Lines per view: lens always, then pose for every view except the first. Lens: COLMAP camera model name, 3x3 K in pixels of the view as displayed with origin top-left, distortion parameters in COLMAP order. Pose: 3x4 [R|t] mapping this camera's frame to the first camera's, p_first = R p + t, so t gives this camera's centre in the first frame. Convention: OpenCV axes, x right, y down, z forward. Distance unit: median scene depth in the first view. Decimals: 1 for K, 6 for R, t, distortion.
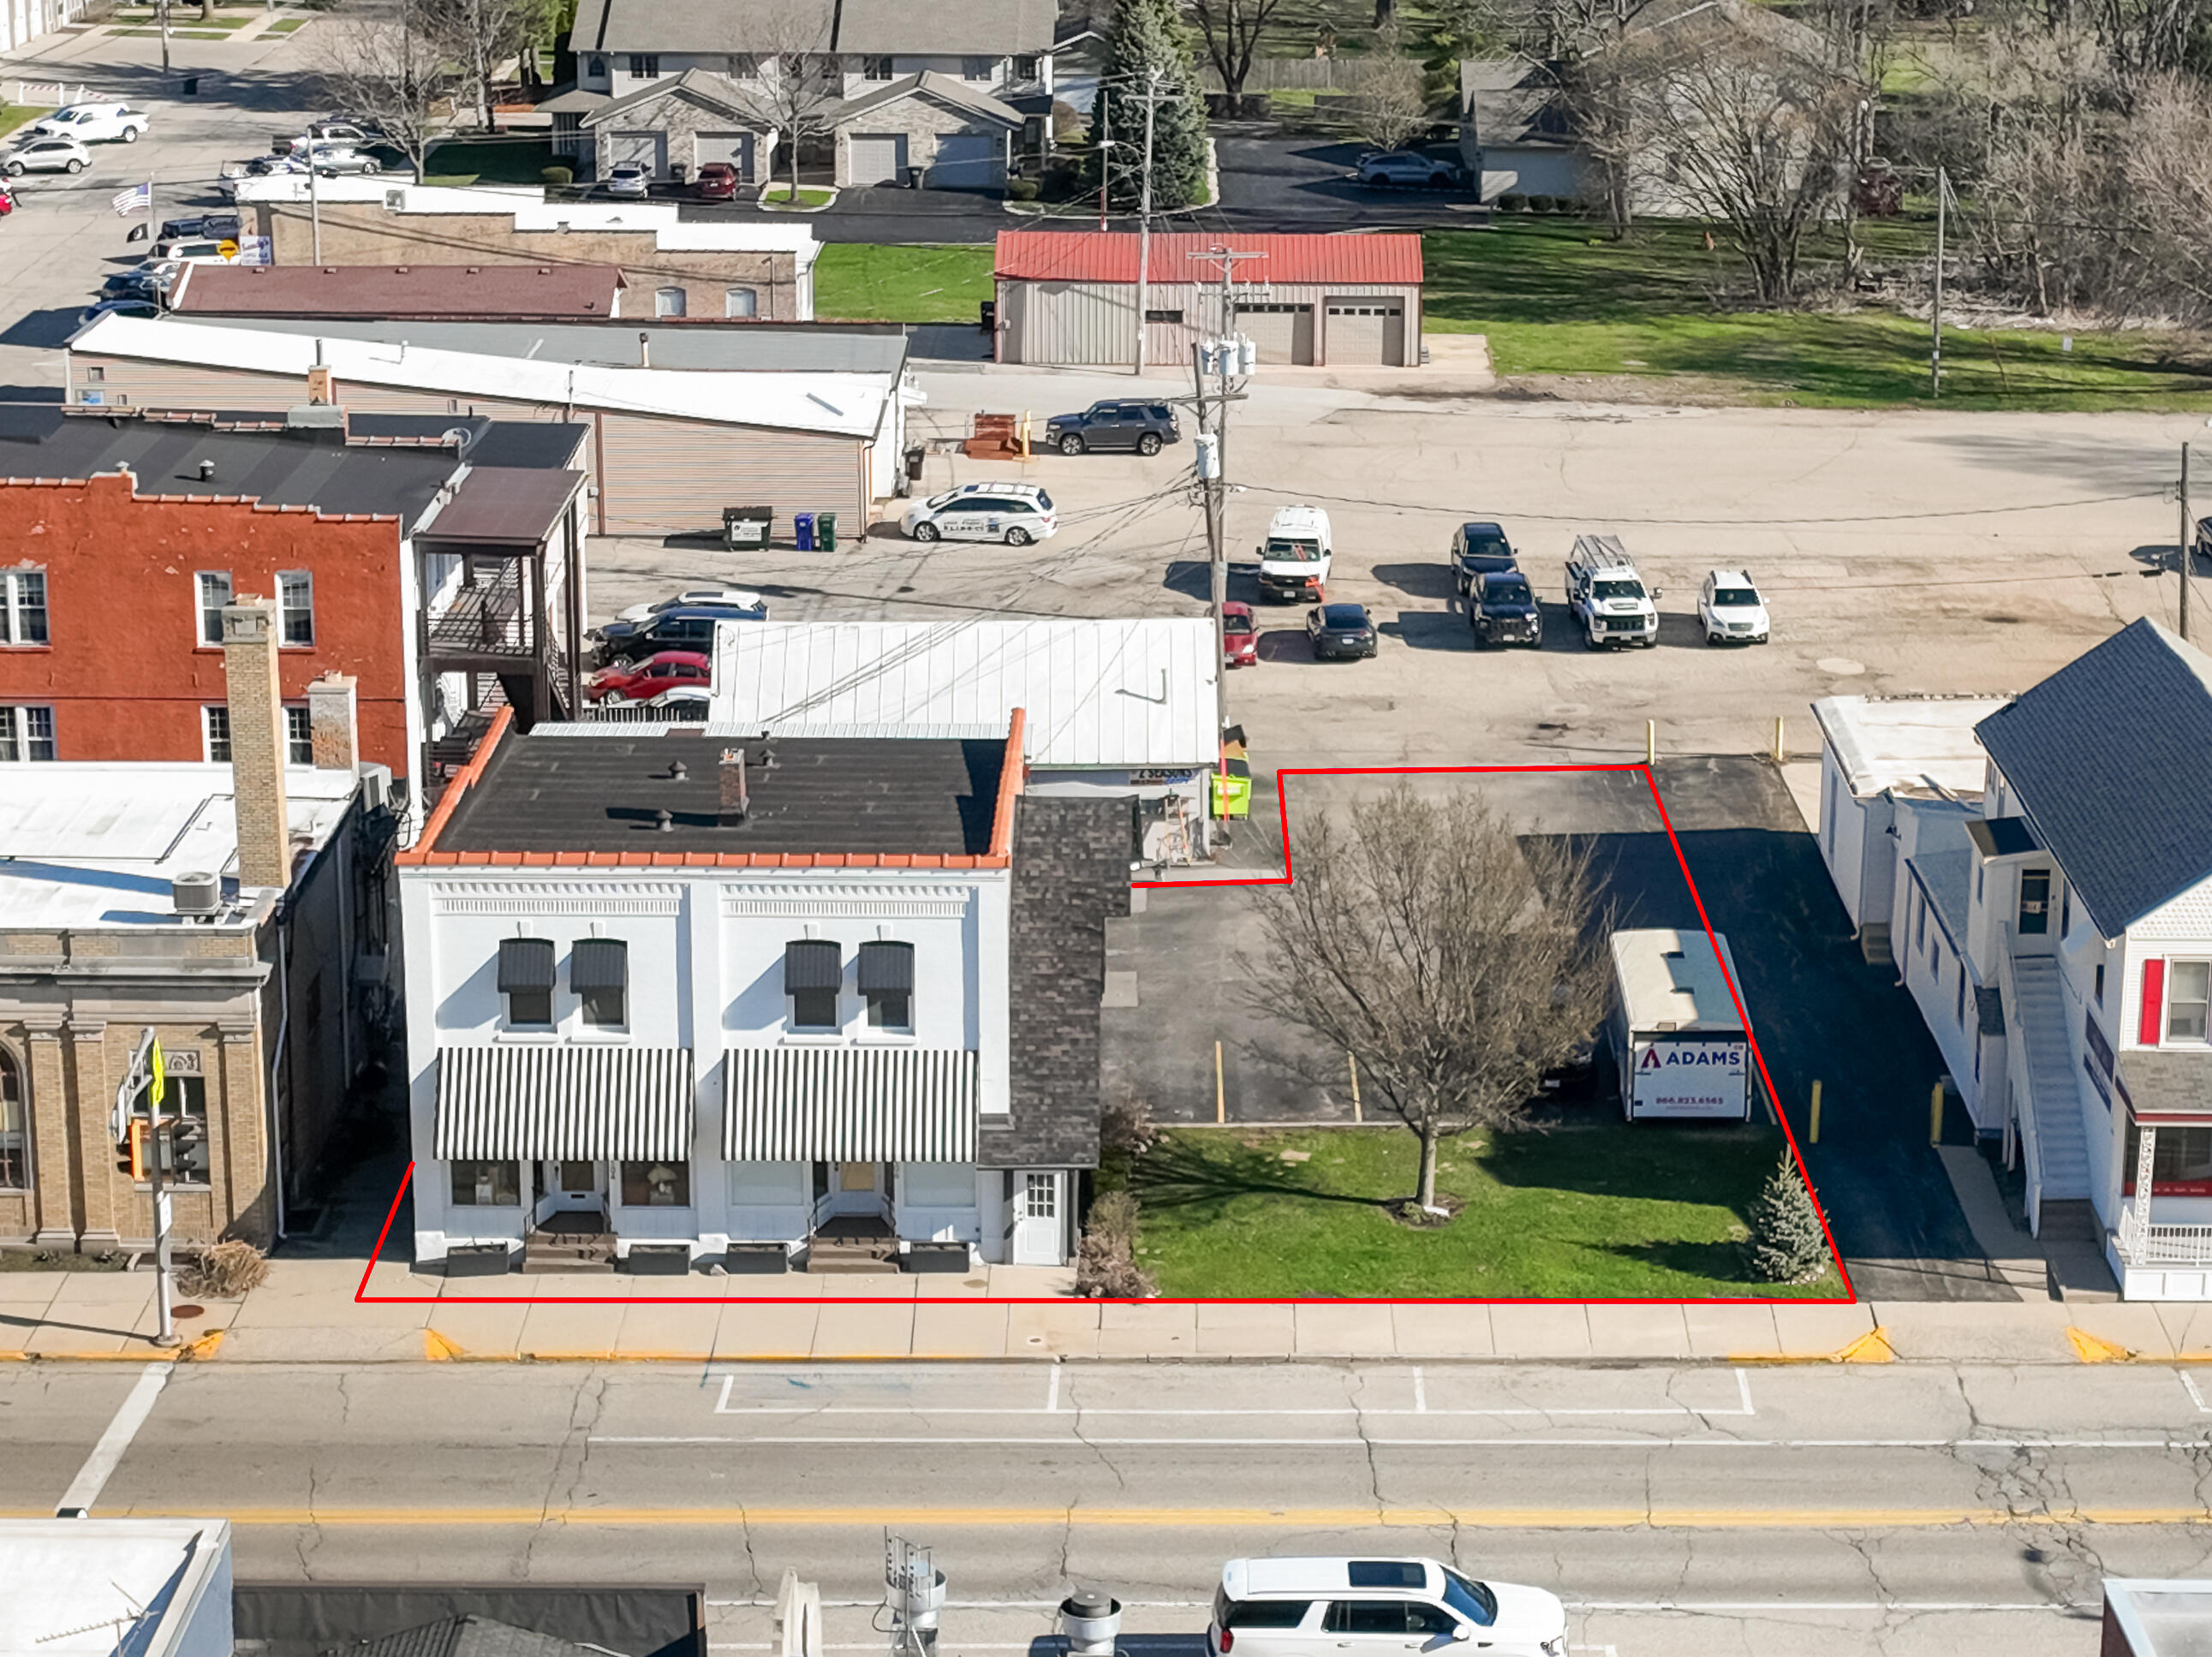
lens RADIAL K [[4688.5, 0, 1152.3], [0, 4688.5, 866.7], [0, 0, 1]] dist [0.039476, -0.074232]
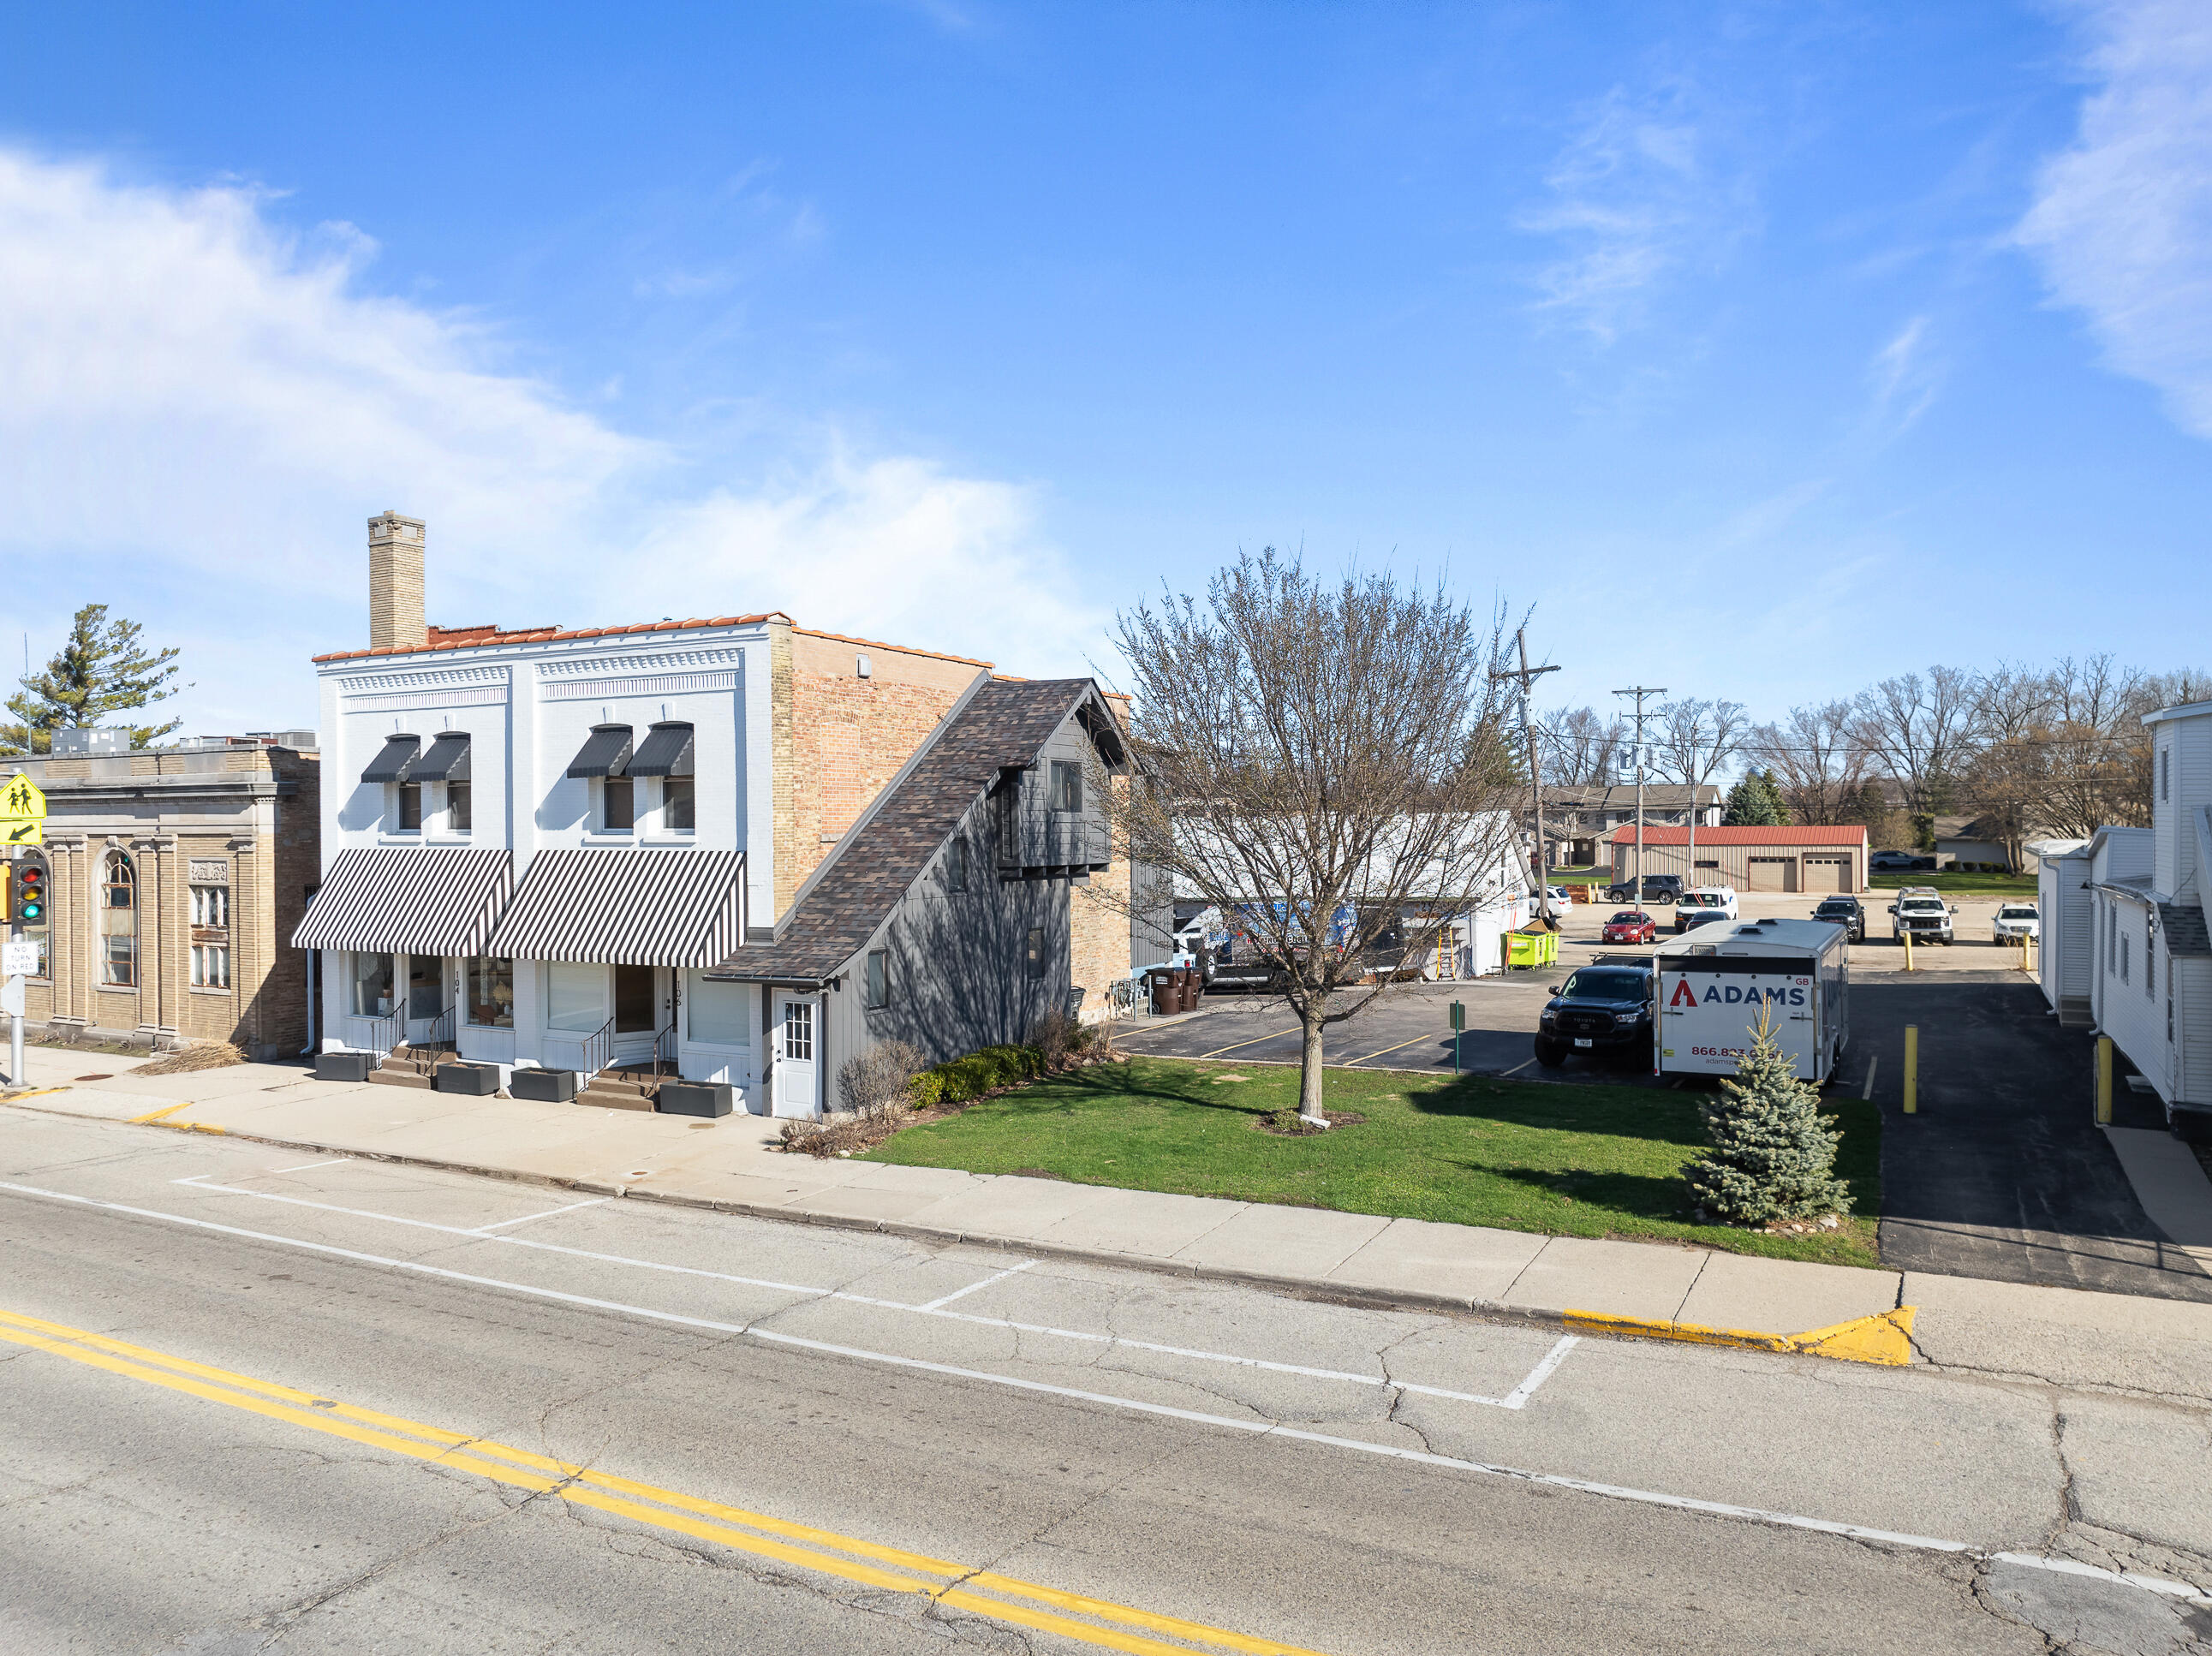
lens RADIAL K [[1556.8, 0, 1106.3], [0, 1556.8, 837.2], [0, 0, 1]] dist [-0.030223, -0.007025]
pose [[0.886250, -0.004860, -0.463183, 0.150856], [-0.122617, 0.961813, -0.244706, 0.097334], [0.446684, 0.273665, 0.851810, 0.779192]]
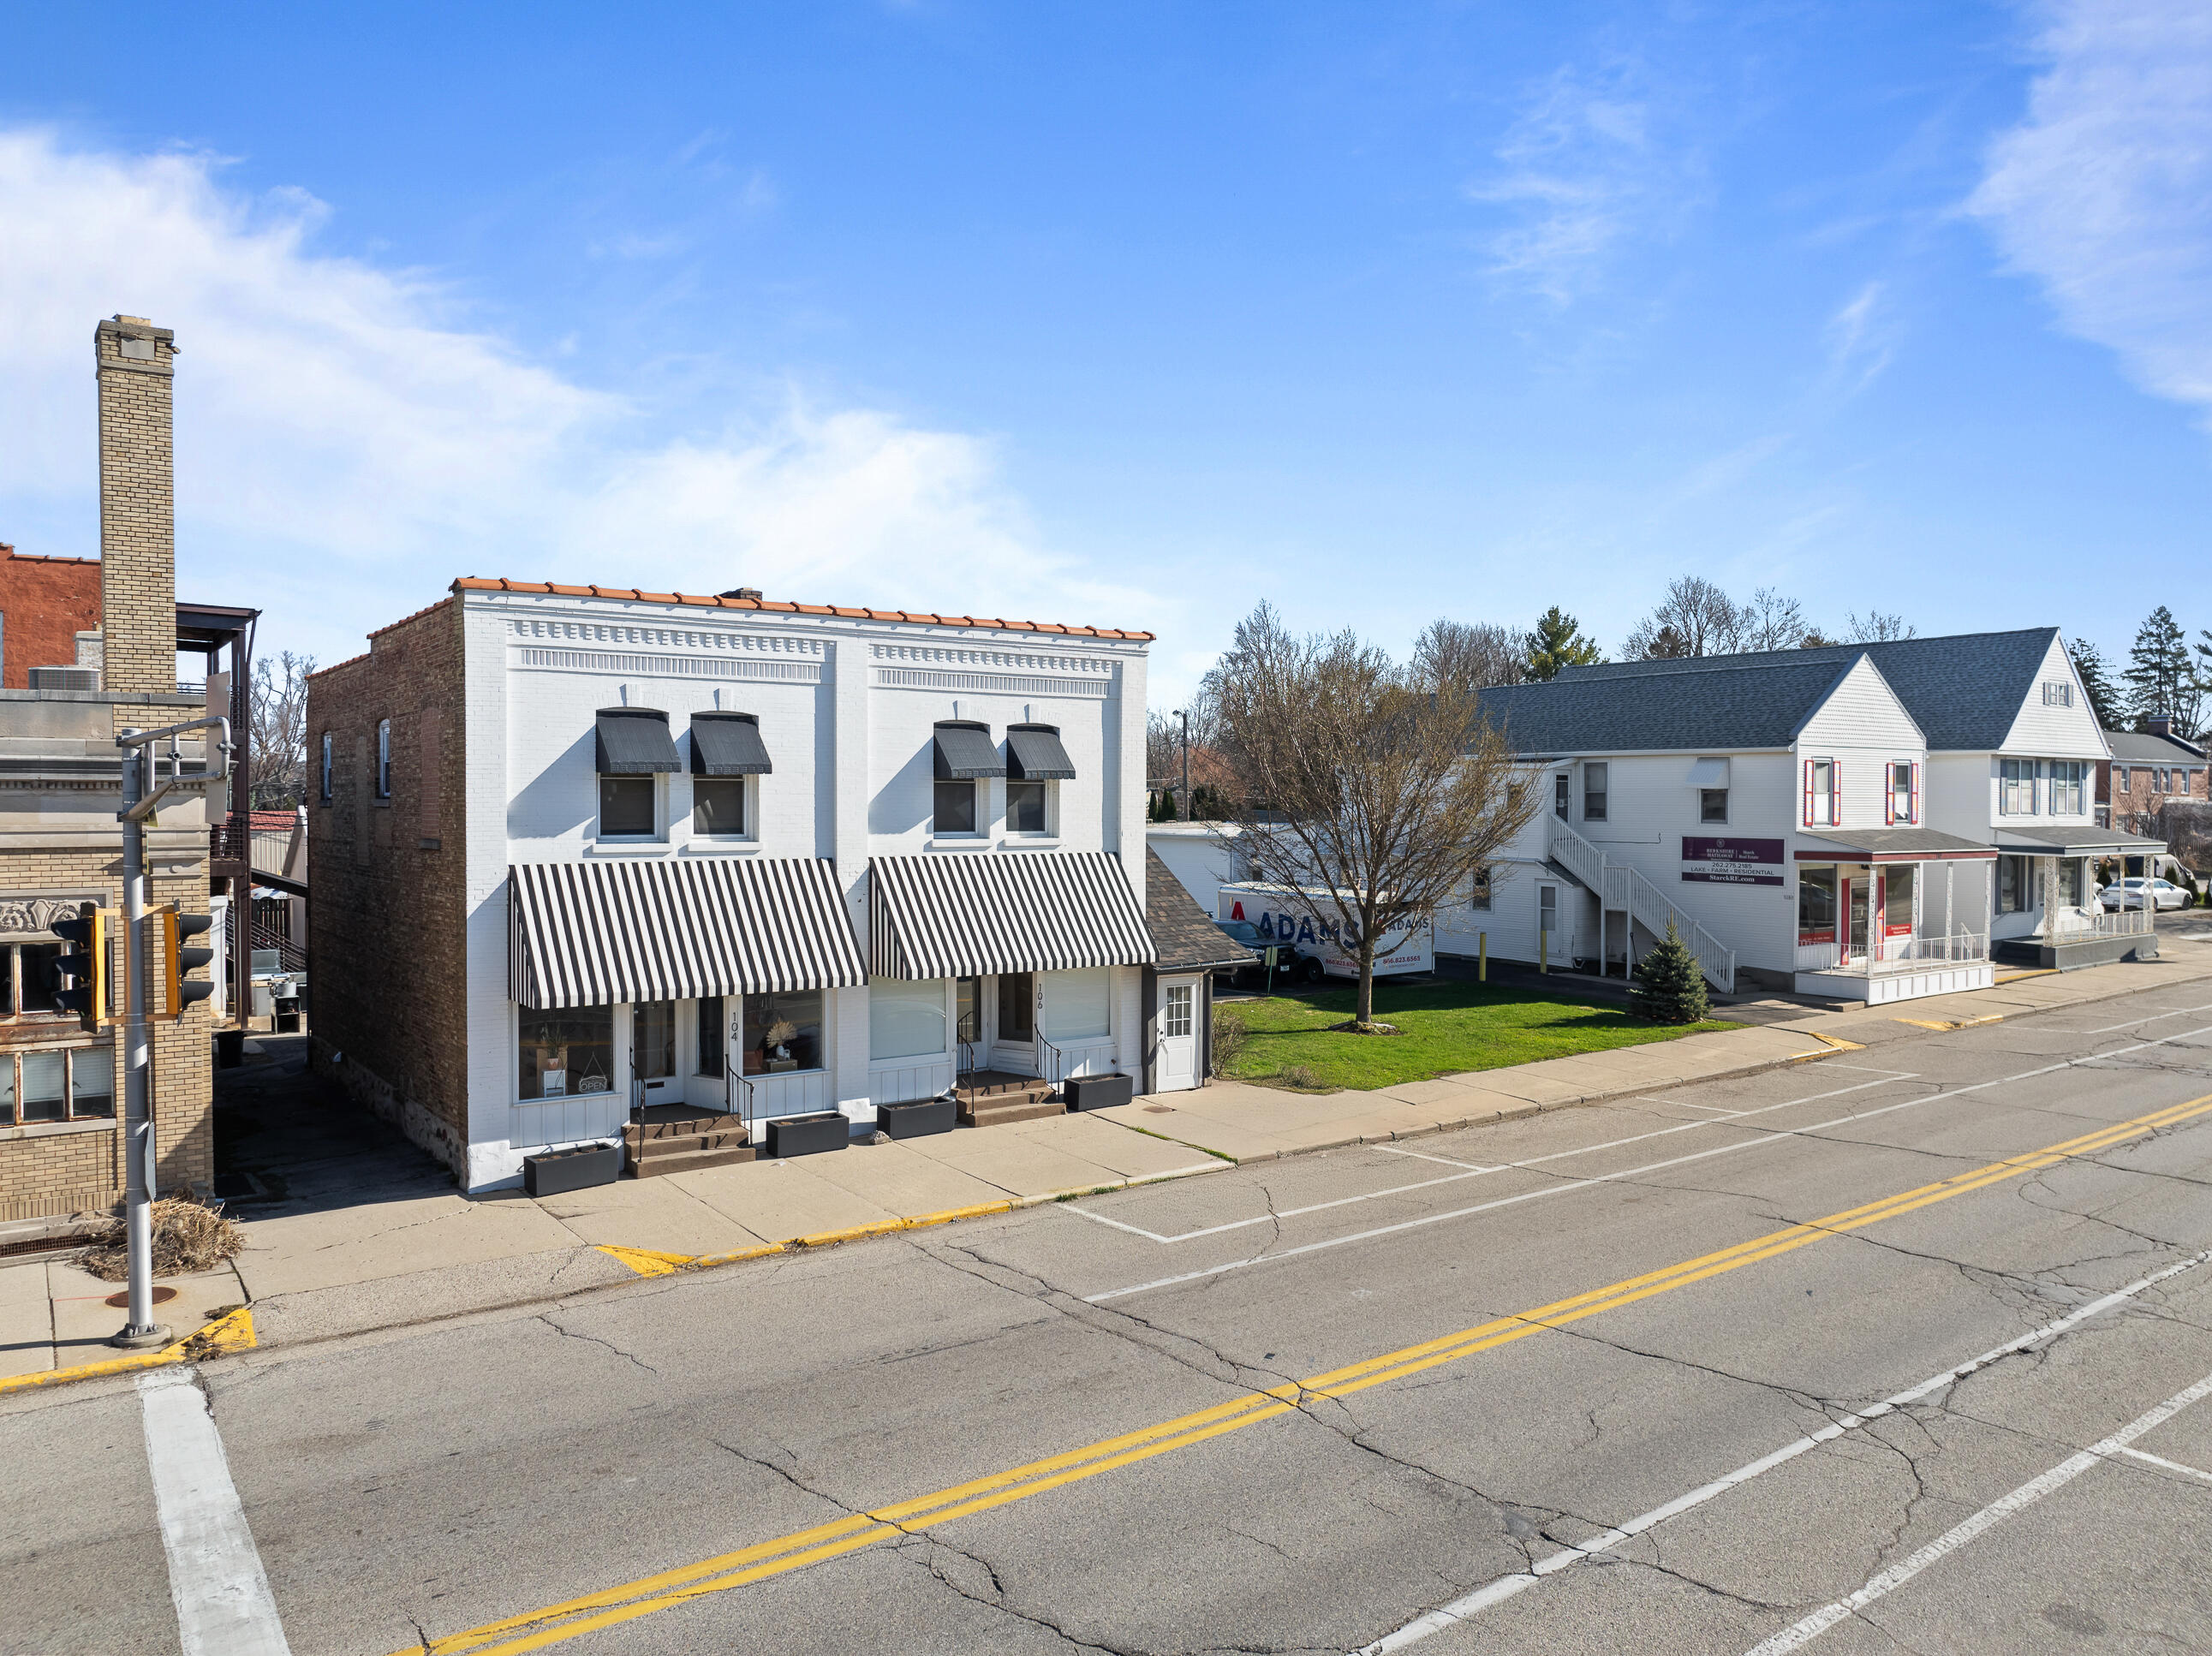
lens RADIAL K [[1556.8, 0, 1106.3], [0, 1556.8, 837.2], [0, 0, 1]] dist [-0.030223, -0.007025]
pose [[0.803602, -0.016275, 0.594944, -0.216947], [0.169592, 0.964446, -0.202688, 0.096539], [-0.570492, 0.263779, 0.777791, 0.757708]]
